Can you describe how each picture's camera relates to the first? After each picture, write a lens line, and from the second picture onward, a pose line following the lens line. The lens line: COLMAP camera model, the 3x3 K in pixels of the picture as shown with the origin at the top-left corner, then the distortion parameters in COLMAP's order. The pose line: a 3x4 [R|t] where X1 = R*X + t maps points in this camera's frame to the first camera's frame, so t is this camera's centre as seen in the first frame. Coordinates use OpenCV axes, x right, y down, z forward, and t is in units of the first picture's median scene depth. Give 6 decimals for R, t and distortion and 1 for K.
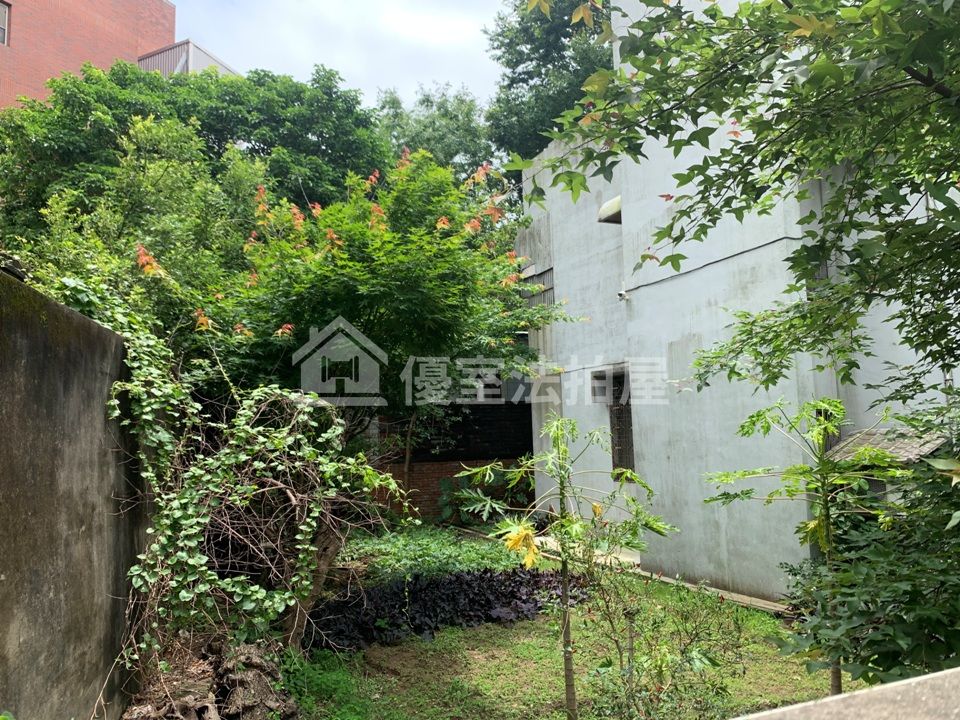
lens RADIAL K [[728.8, 0, 480.0], [0, 728.8, 360.0], [0, 0, 1]] dist [0.094920, -0.237082]
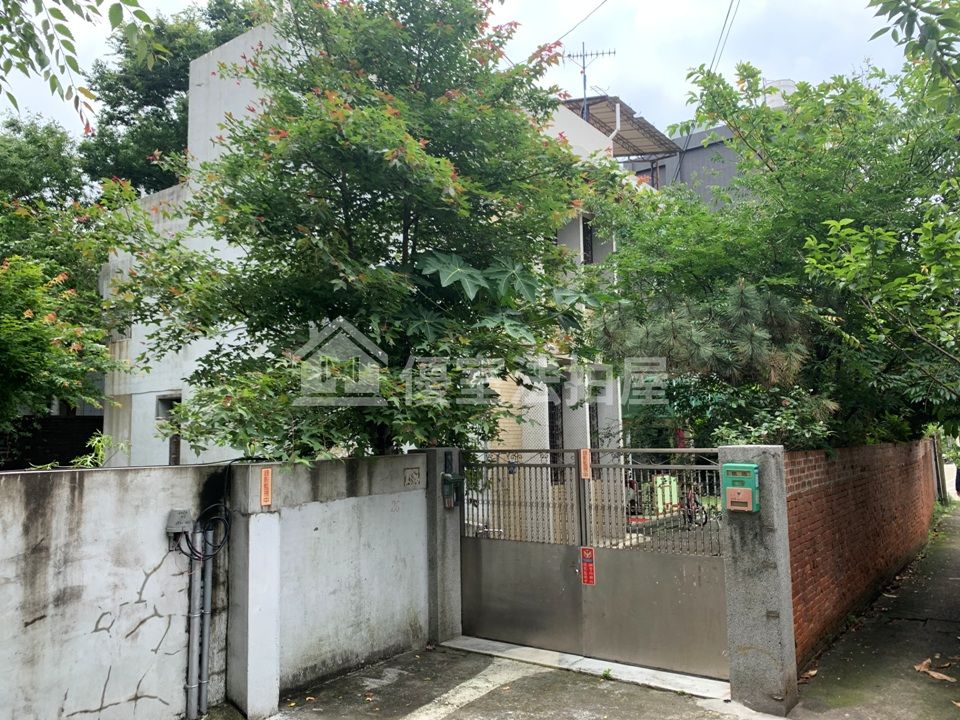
lens RADIAL K [[710.6, 0, 490.2], [0, 710.6, 347.8], [0, 0, 1]] dist [0.004972, -0.004235]
pose [[0.854796, 0.060788, 0.515392, 0.020618], [-0.039385, 0.997851, -0.052371, -0.089877], [-0.517468, 0.024468, 0.855353, -1.063739]]
